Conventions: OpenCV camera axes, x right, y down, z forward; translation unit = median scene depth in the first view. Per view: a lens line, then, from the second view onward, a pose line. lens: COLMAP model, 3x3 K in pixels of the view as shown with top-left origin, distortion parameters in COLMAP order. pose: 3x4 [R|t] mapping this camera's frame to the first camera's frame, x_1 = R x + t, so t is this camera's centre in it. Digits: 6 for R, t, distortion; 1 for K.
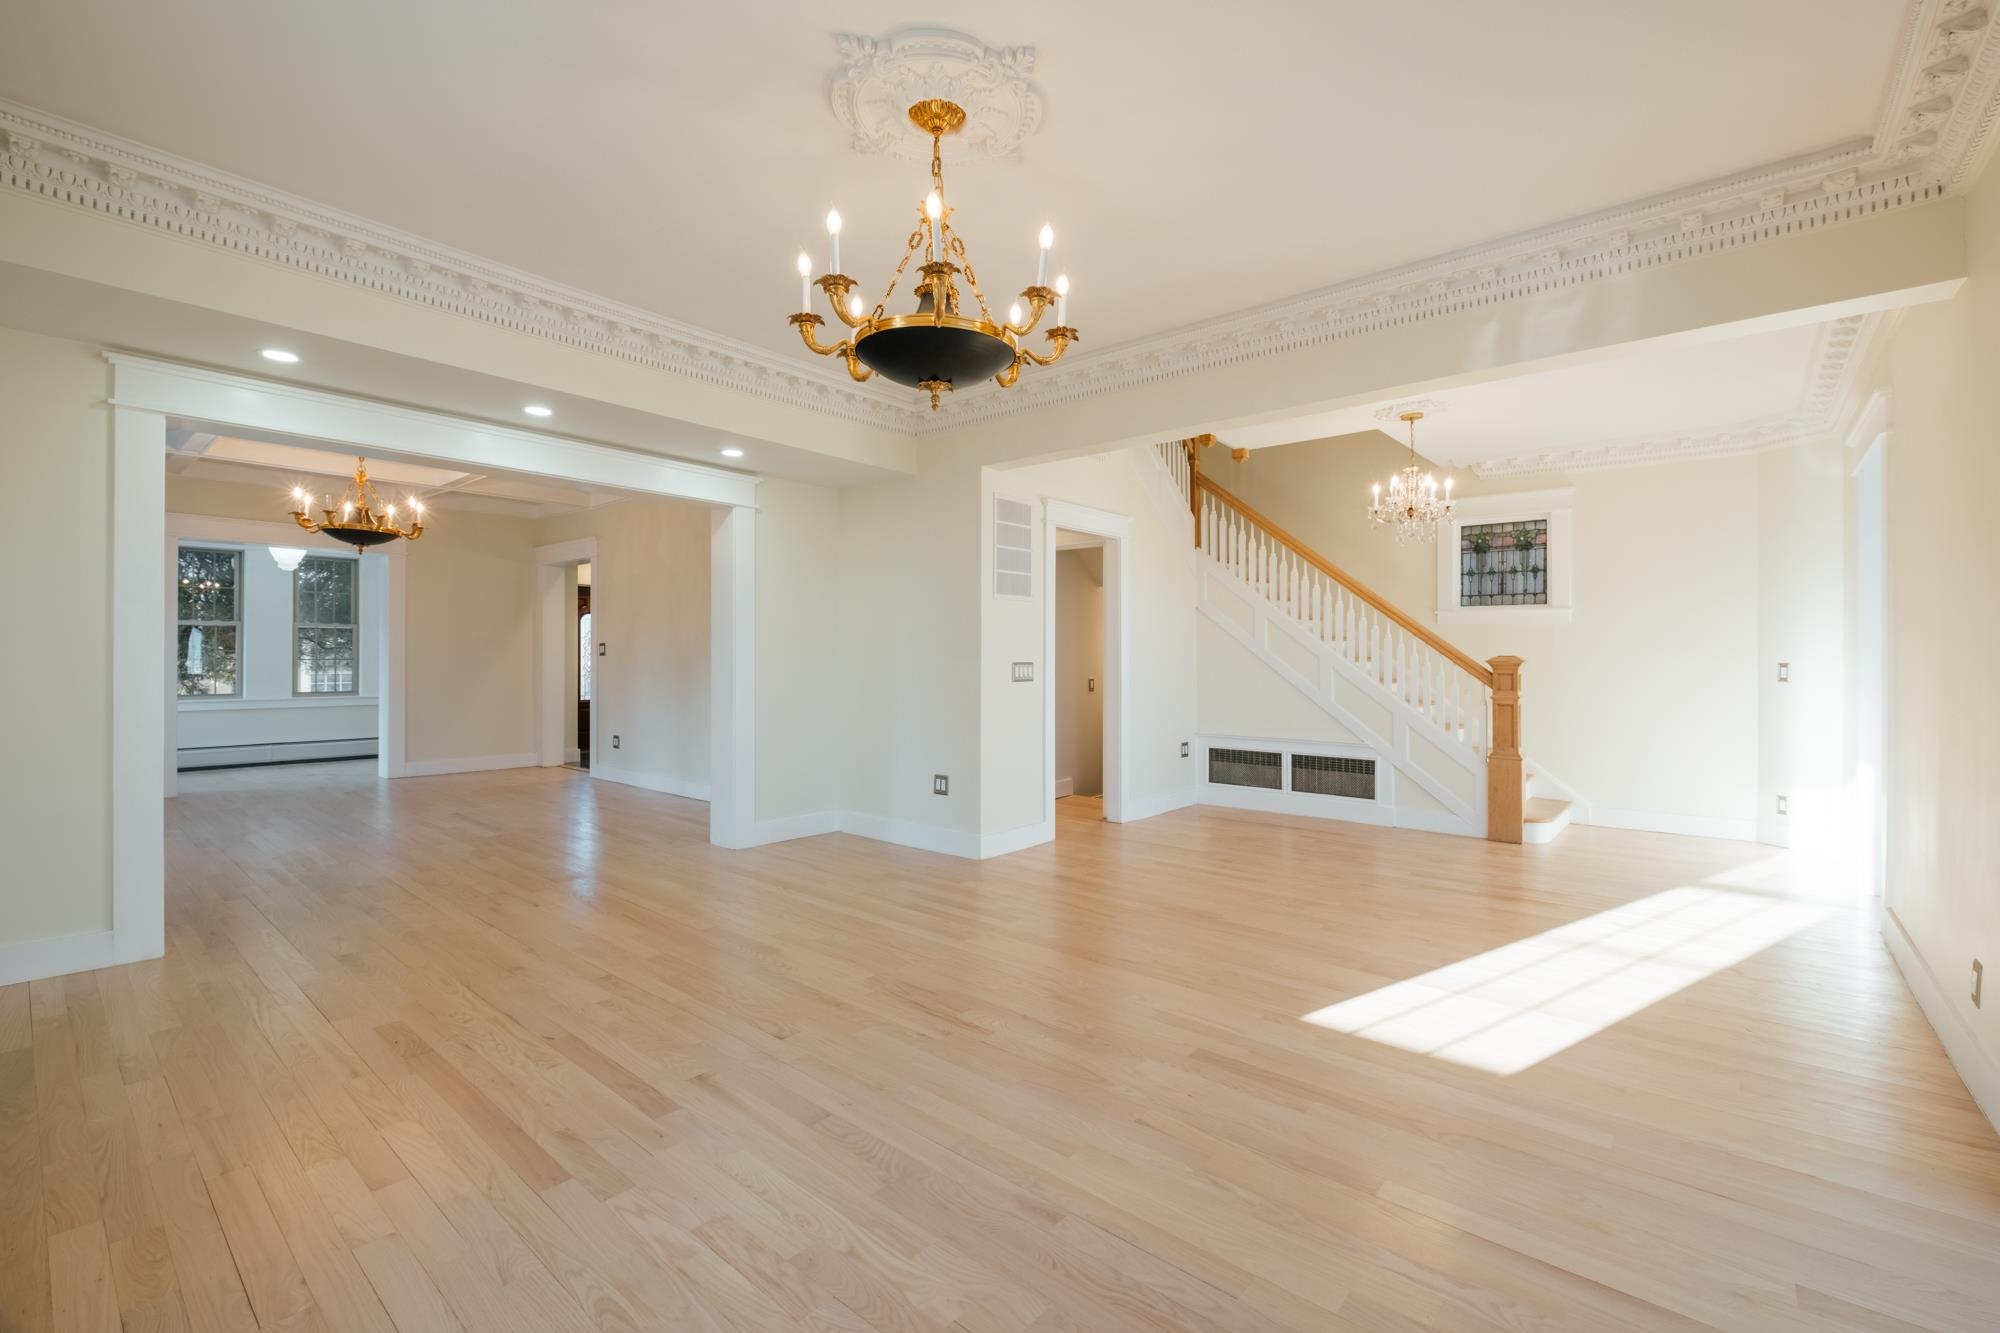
lens RADIAL K [[860.8, 0, 997.6], [0, 860.8, 663.6], [0, 0, 1]] dist [0.001182, 0.000086]
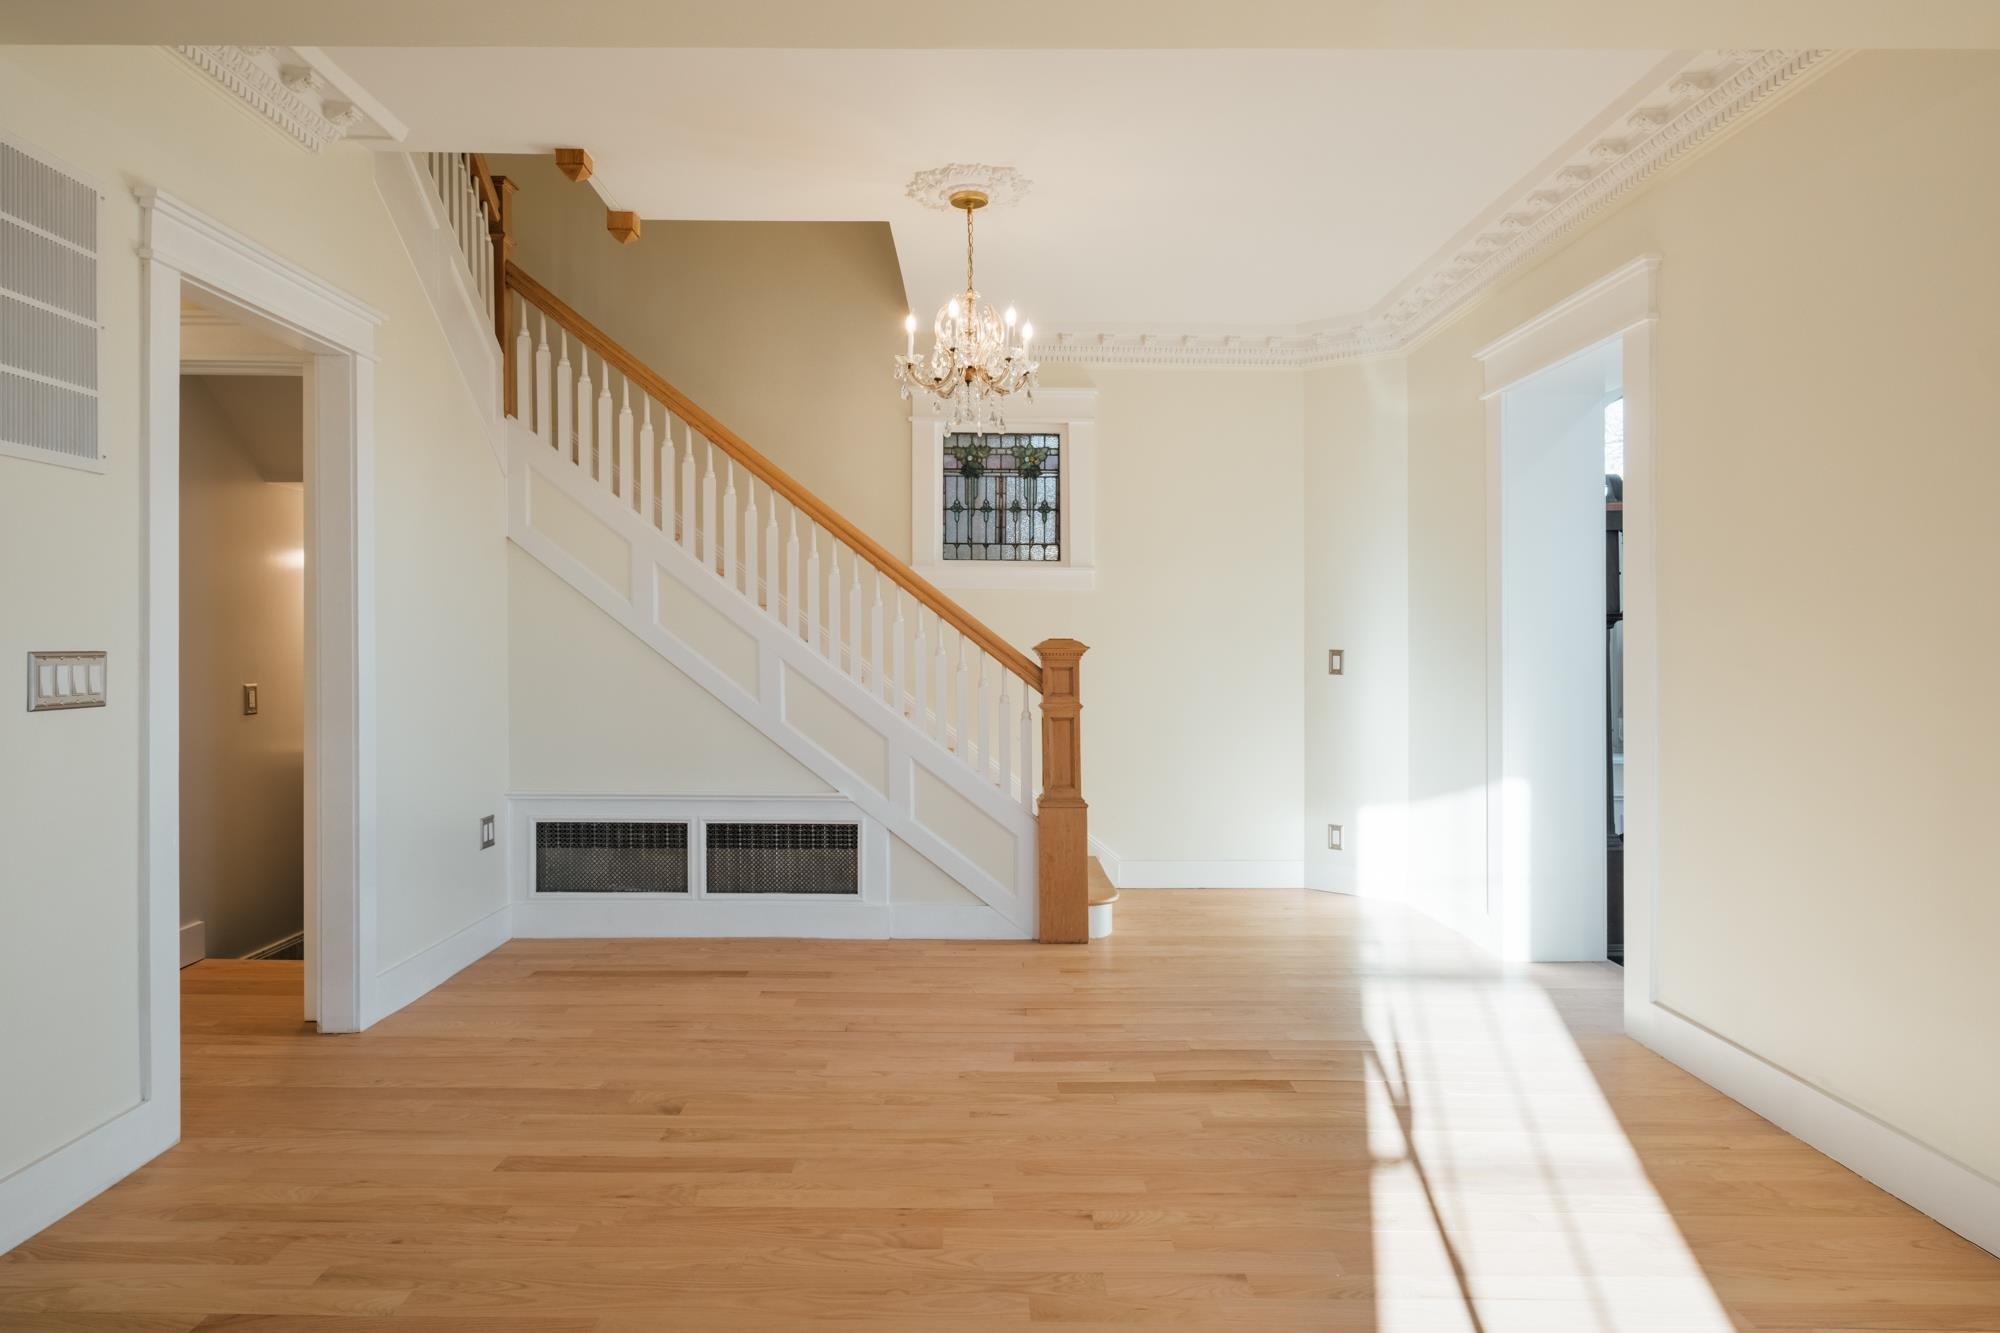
lens RADIAL K [[1195.4, 0, 995.9], [0, 1195.4, 651.7], [0, 0, 1]] dist [0.000195, 0.004609]
pose [[0.760204, -0.003195, 0.649676, 0.000310], [0.002019, 0.999995, 0.002554, -0.001670], [-0.649681, -0.000630, 0.760207, 0.330486]]
